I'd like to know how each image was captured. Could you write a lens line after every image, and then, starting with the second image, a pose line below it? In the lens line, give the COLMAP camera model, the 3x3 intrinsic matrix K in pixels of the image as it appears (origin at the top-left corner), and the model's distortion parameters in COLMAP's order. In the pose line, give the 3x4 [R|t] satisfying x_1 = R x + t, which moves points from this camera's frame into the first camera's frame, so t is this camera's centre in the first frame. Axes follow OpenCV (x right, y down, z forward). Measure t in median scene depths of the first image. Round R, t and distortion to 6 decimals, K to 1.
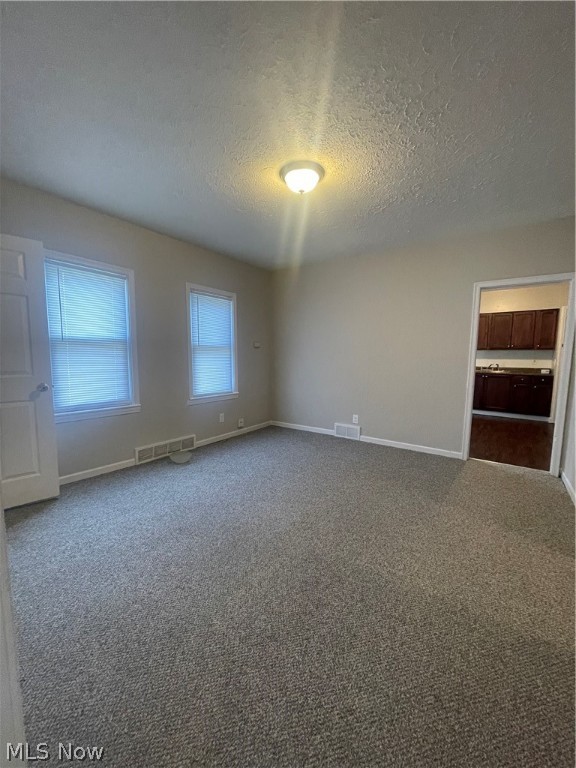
lens RADIAL K [[309.4, 0, 293.6], [0, 309.4, 384.6], [0, 0, 1]] dist [0.000743, -0.000220]
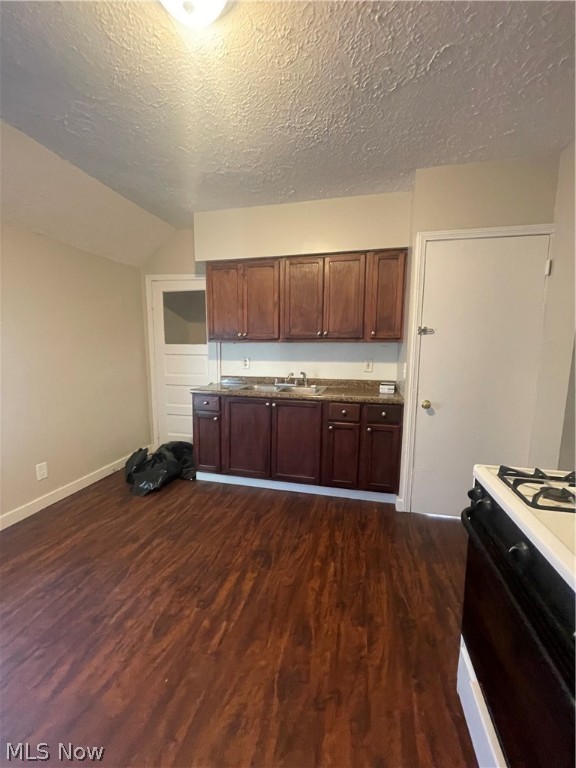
lens RADIAL K [[309.4, 0, 290.5], [0, 309.4, 384.0], [0, 0, 1]] dist [0.000743, -0.000220]
pose [[0.924388, -0.047798, 0.378446, 0.500233], [0.038552, 0.998745, 0.031974, -0.069250], [-0.379499, -0.014967, 0.925071, 0.621103]]
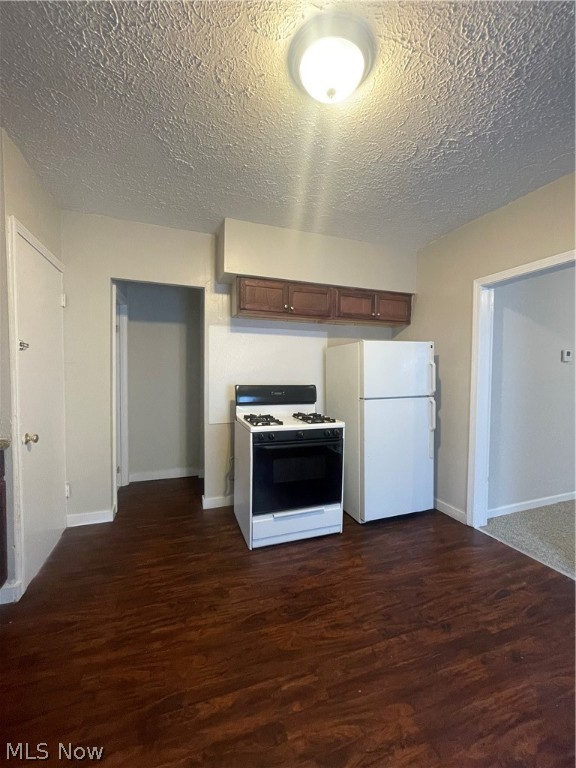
lens RADIAL K [[309.4, 0, 286.4], [0, 309.4, 384.1], [0, 0, 1]] dist [0.000743, -0.000220]
pose [[-0.813850, -0.040834, 0.579638, 0.415305], [0.034765, 0.992319, 0.118719, -0.107661], [-0.580034, 0.116771, -0.806179, 1.032903]]
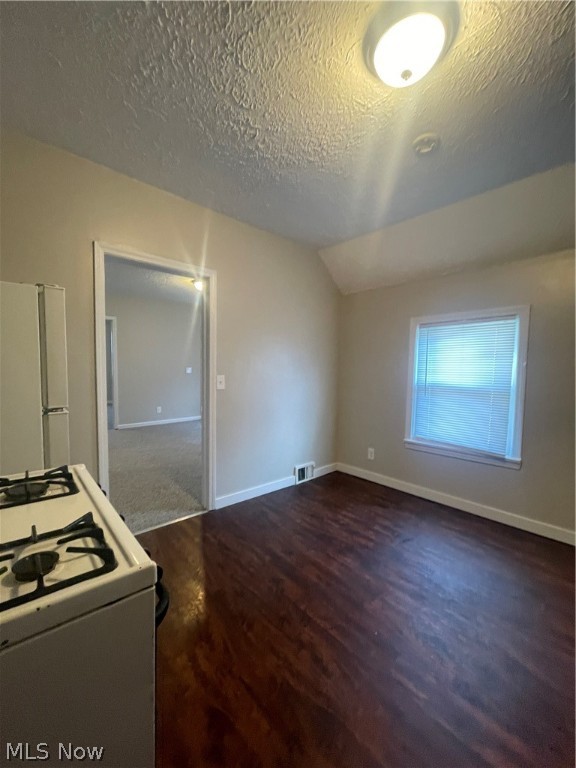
lens RADIAL K [[309.4, 0, 286.3], [0, 309.4, 387.1], [0, 0, 1]] dist [0.000743, -0.000220]
pose [[-0.235759, 0.036384, -0.971130, 0.757416], [-0.114063, 0.991356, 0.064832, -0.077391], [0.965094, 0.126055, -0.229571, 0.809332]]
